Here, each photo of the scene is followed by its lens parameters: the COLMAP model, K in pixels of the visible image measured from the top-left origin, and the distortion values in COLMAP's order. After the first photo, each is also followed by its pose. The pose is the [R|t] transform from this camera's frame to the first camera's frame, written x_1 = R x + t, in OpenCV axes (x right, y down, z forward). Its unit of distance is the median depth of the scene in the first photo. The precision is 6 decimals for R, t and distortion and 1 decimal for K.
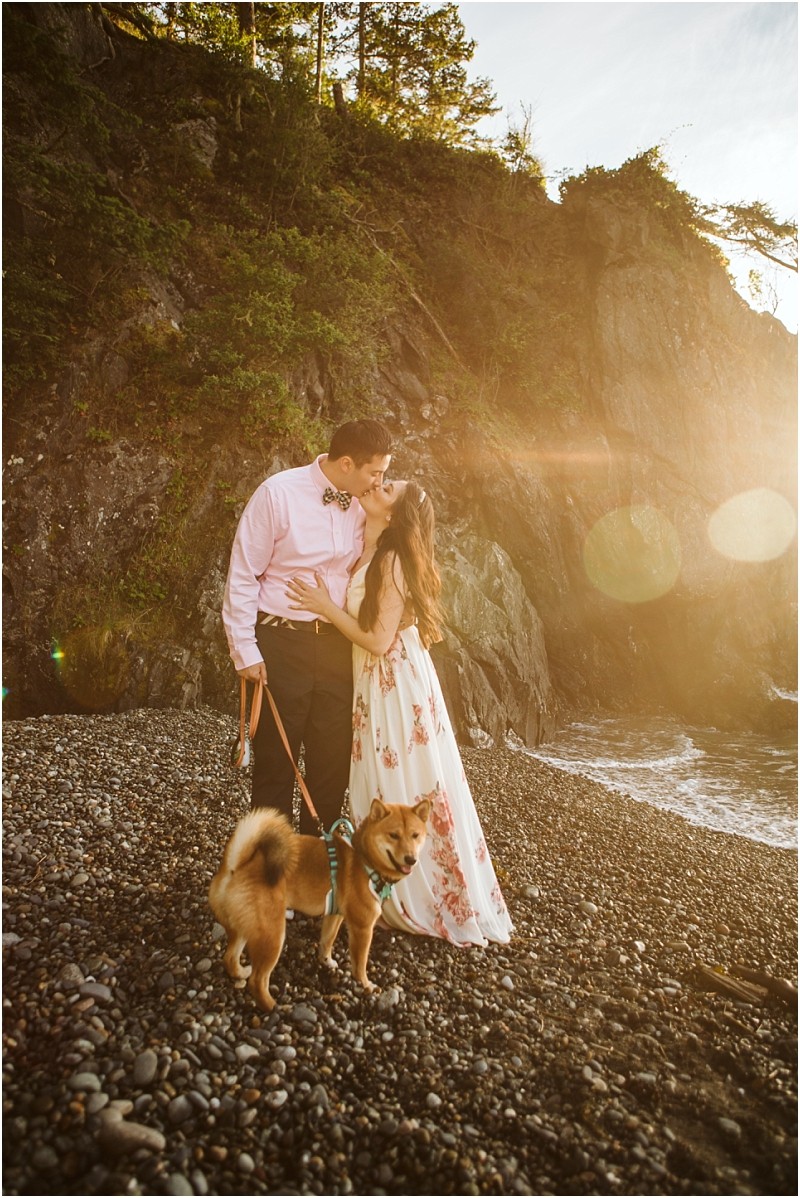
lens RADIAL K [[833.4, 0, 387.2], [0, 833.4, 597.1], [0, 0, 1]] dist [-0.110862, 0.088248]
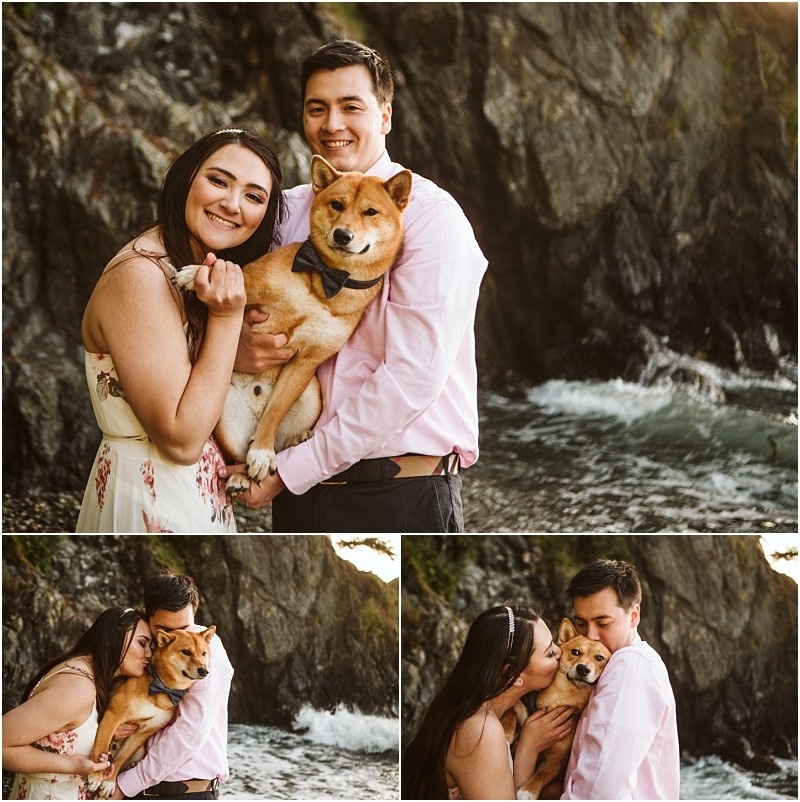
lens RADIAL K [[991.2, 0, 403.9], [0, 991.2, 254.9], [0, 0, 1]] dist [-0.008945, 0.050357]
pose [[0.966291, 0.024169, 0.256317, 0.023034], [-0.039022, 0.997831, 0.053019, -0.018983], [-0.254480, -0.061233, 0.965138, 0.273851]]
